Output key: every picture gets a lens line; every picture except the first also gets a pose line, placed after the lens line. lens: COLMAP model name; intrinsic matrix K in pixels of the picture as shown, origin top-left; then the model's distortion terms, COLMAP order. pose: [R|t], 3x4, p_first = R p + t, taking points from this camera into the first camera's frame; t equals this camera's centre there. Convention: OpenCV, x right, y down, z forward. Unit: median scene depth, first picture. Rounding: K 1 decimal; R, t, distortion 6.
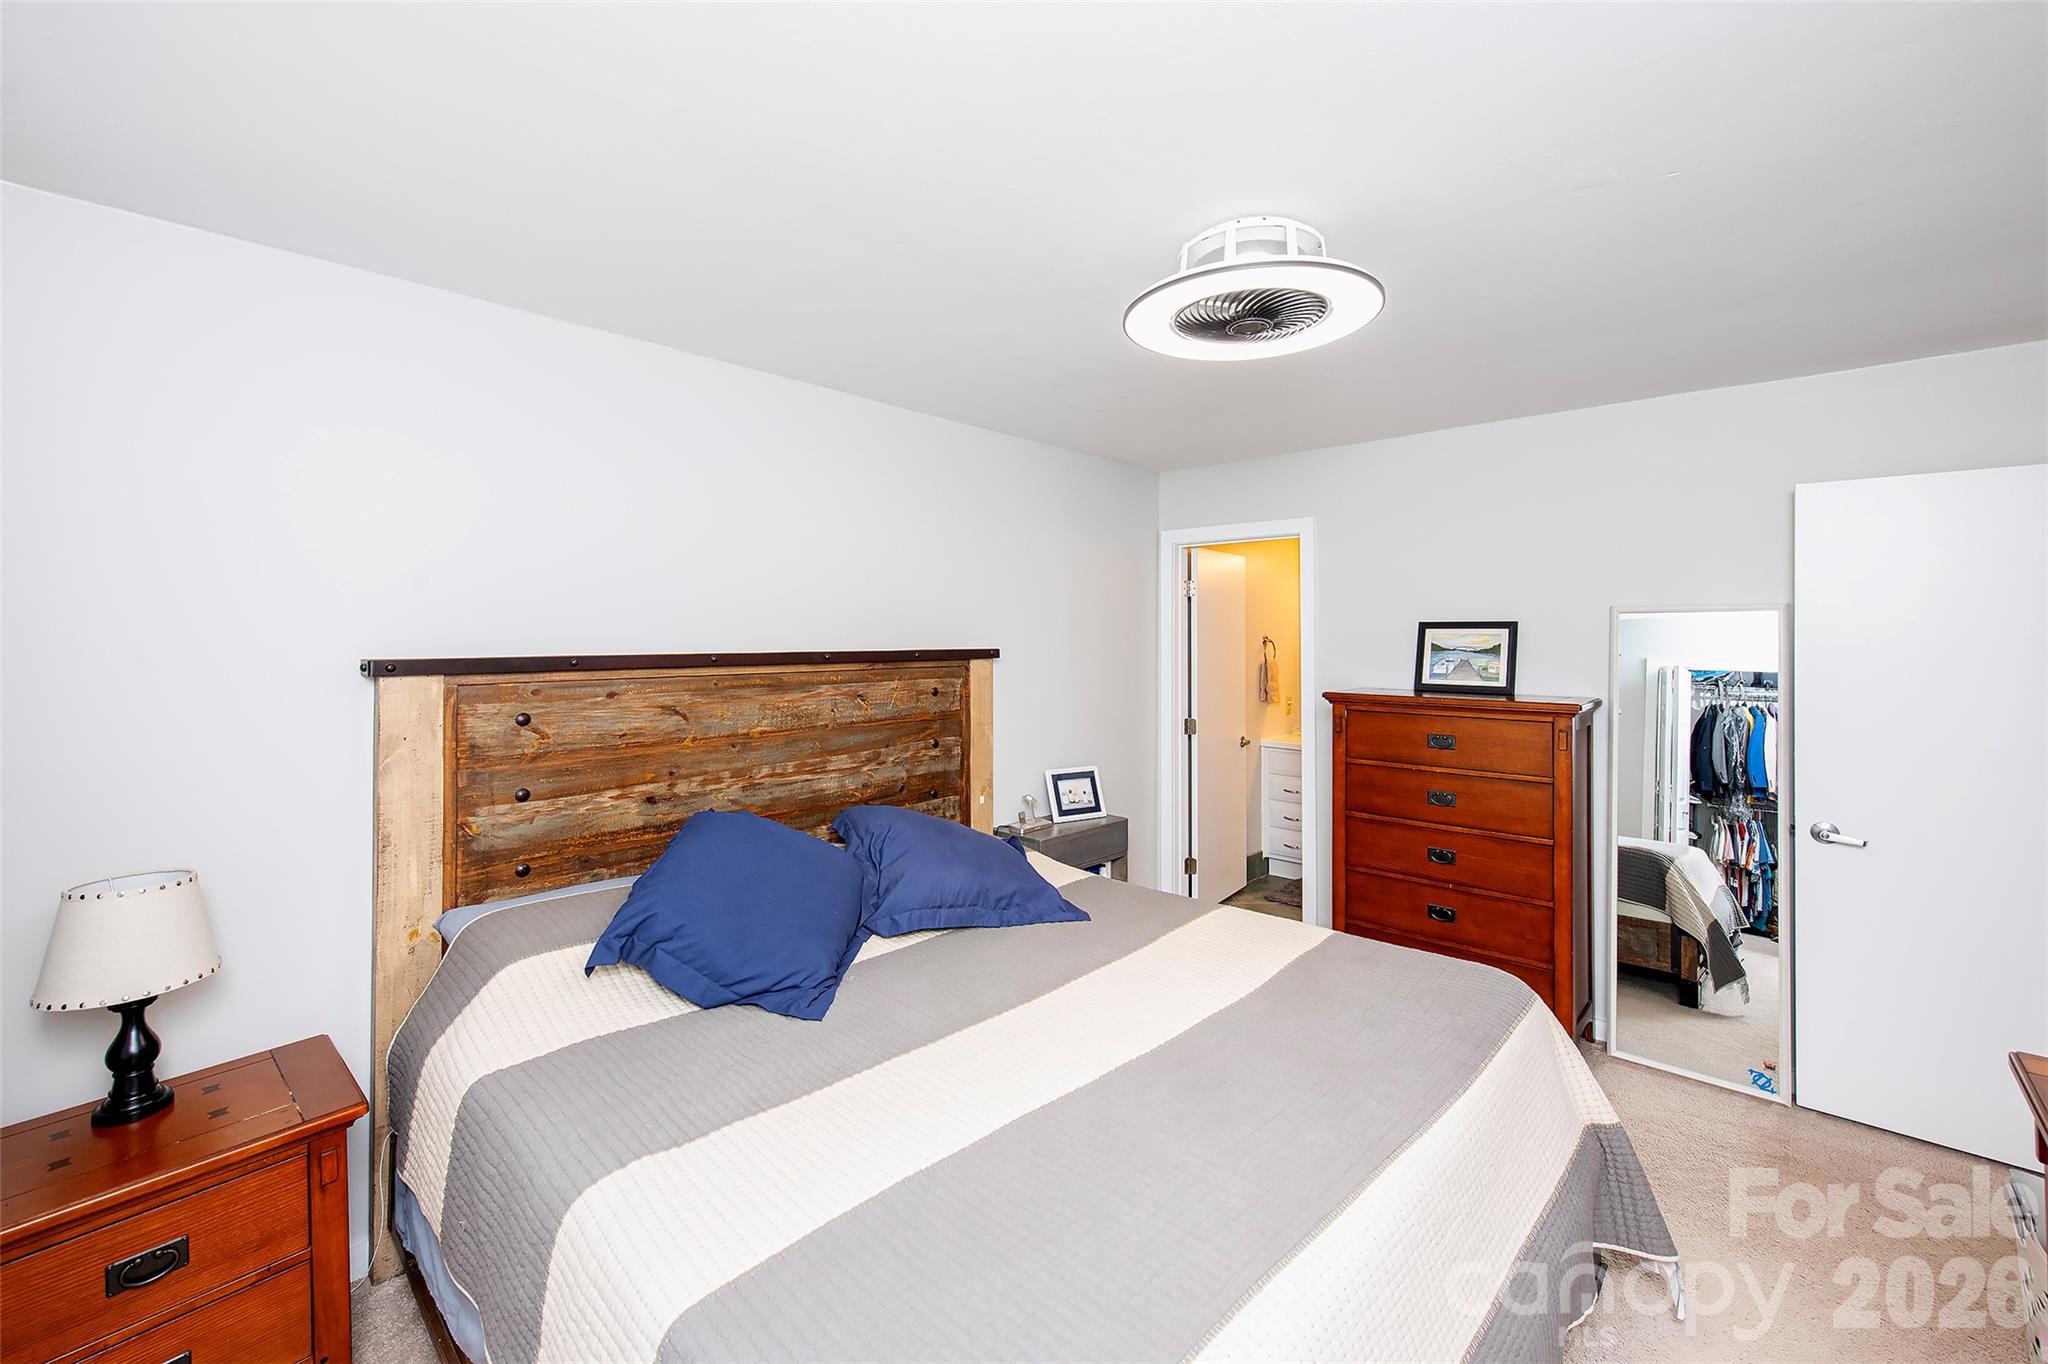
lens RADIAL K [[856.2, 0, 1018.2], [0, 856.2, 624.7], [0, 0, 1]] dist [0.001958, 0.000021]
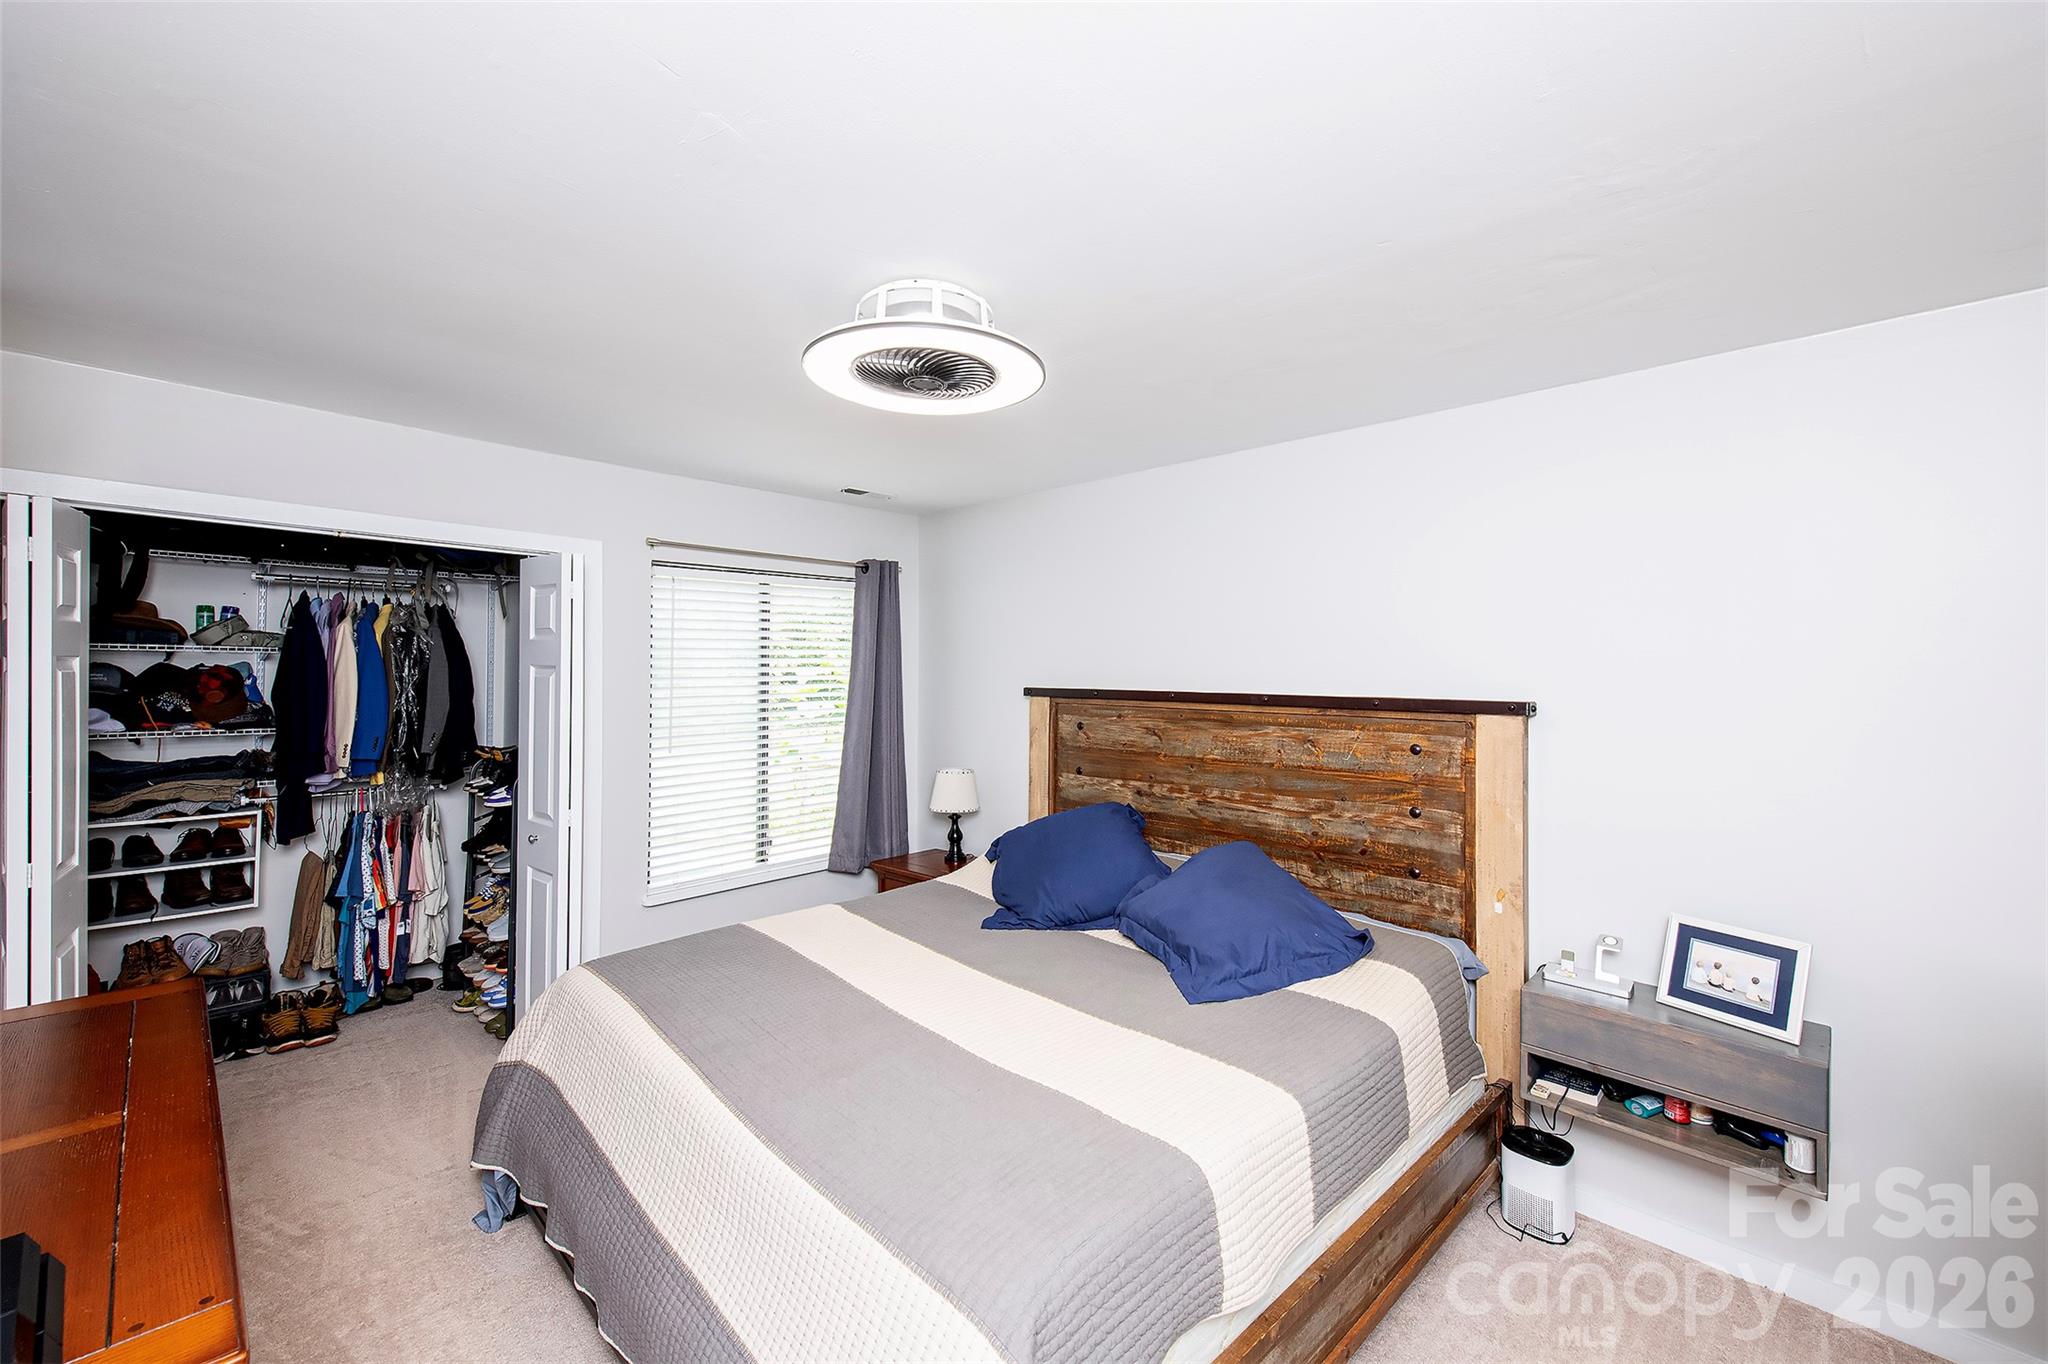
lens RADIAL K [[826.1, 0, 1036.2], [0, 826.1, 651.6], [0, 0, 1]] dist [0.009050, -0.005270]
pose [[-0.036191, -0.021201, -0.999120, 0.830748], [0.003691, 0.999765, -0.021348, -0.000734], [0.999338, -0.004461, -0.036104, 0.768324]]
